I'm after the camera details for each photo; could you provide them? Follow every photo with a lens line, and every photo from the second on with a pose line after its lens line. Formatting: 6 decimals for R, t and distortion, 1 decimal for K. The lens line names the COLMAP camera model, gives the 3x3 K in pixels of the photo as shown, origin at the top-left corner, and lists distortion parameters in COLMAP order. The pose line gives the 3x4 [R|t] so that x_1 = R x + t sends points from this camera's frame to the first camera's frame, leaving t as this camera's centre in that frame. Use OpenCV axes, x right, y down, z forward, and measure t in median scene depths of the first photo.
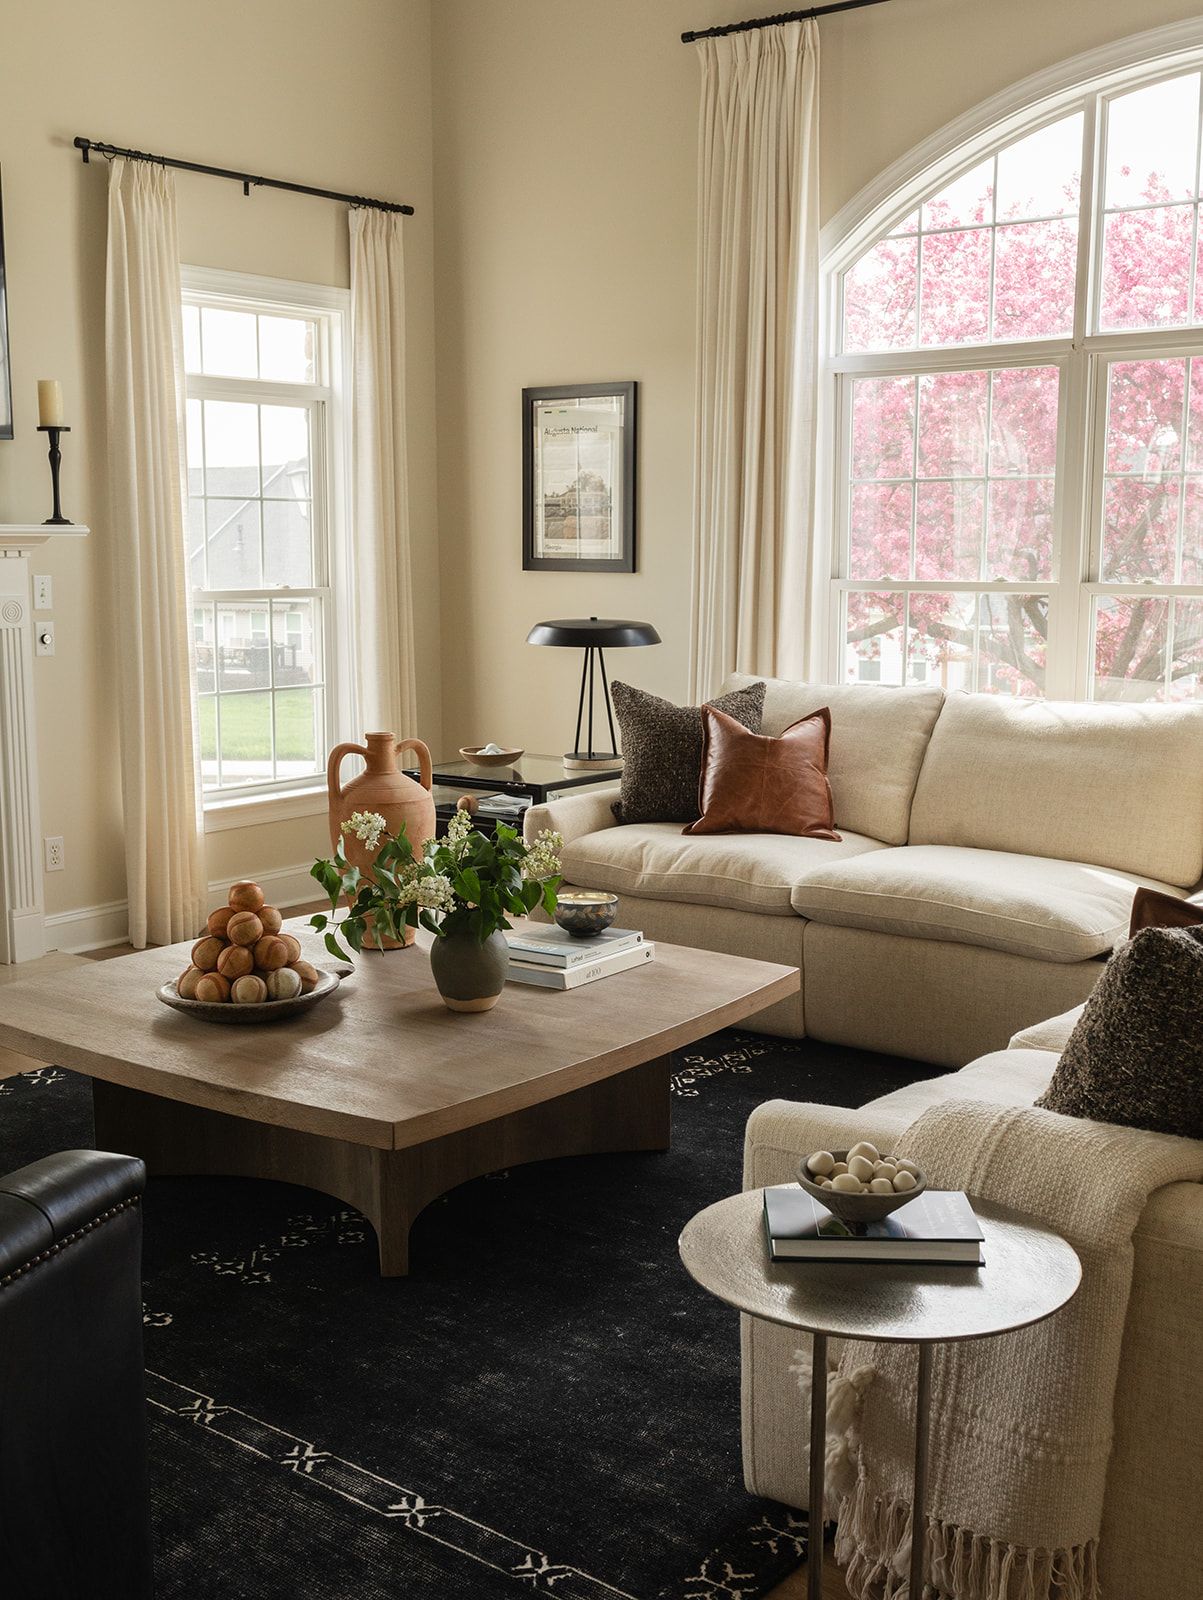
lens RADIAL K [[1730.9, 0, 601.5], [0, 1730.9, 800.0], [0, 0, 1]] dist [0.004343, -0.008153]
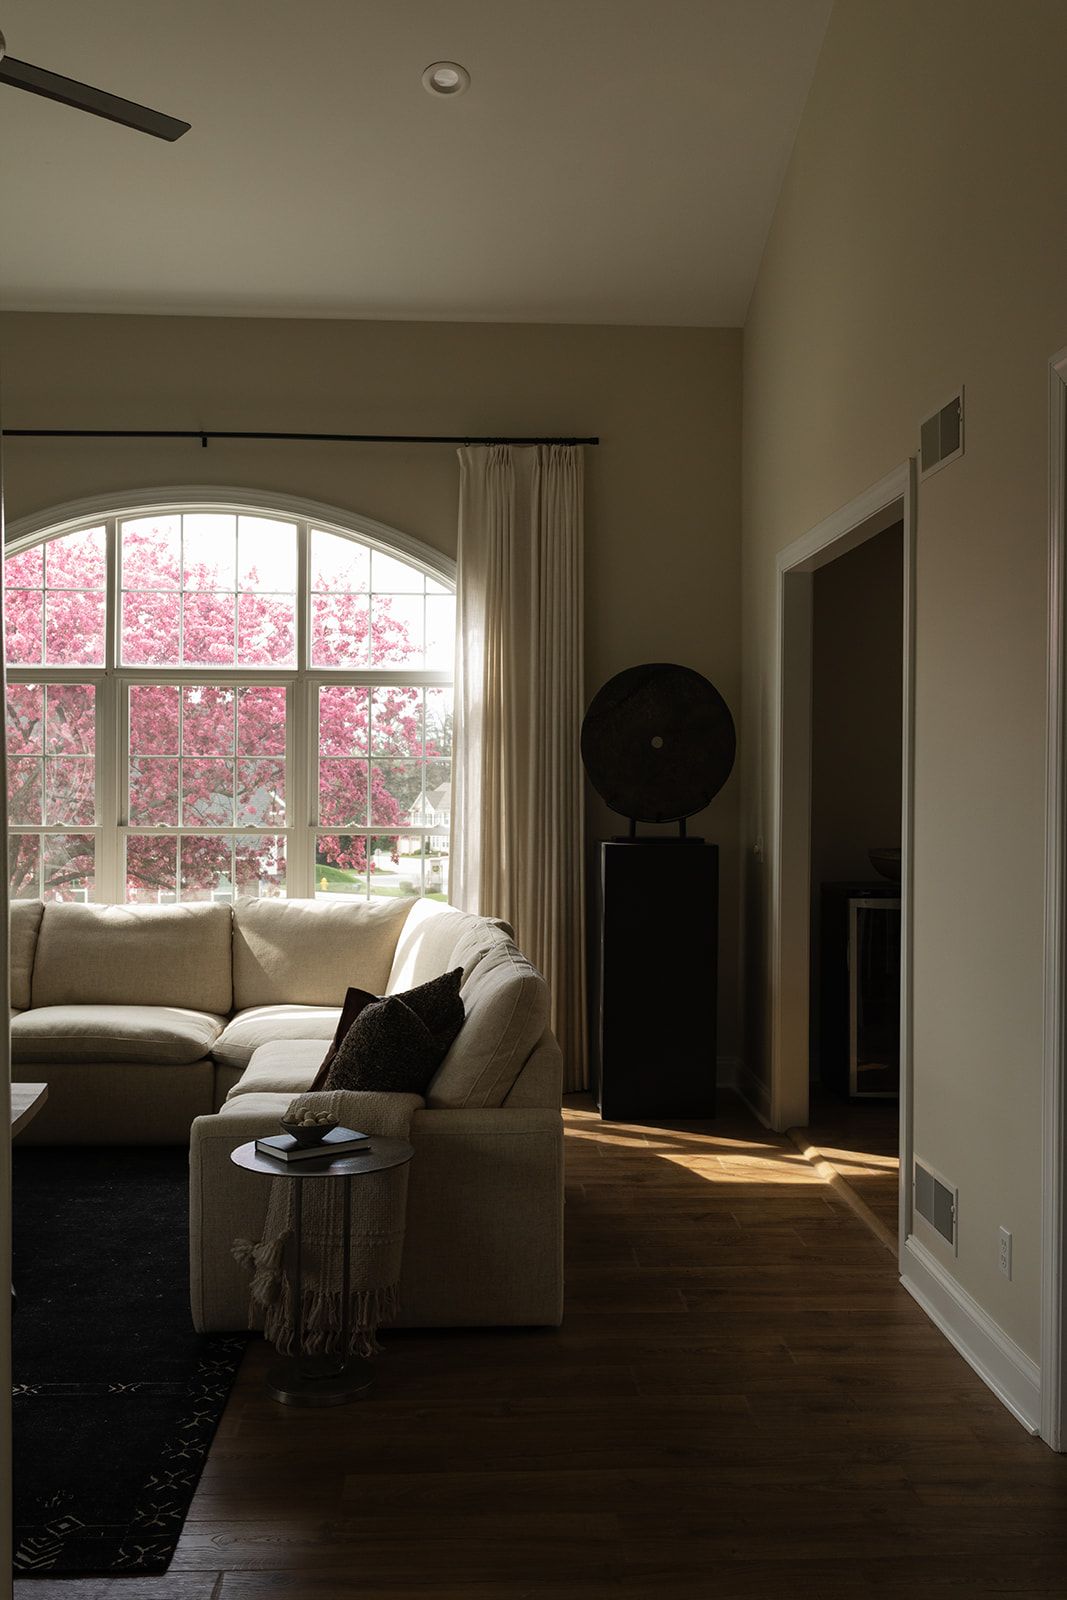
lens RADIAL K [[1513.2, 0, 533.5], [0, 1513.2, 800.0], [0, 0, 1]] dist [-0.004200, 0.013906]
pose [[0.754890, -0.005612, 0.655828, -0.317628], [0.088358, 0.991717, -0.093219, 0.007620], [-0.649872, 0.128318, 0.749133, -0.234017]]
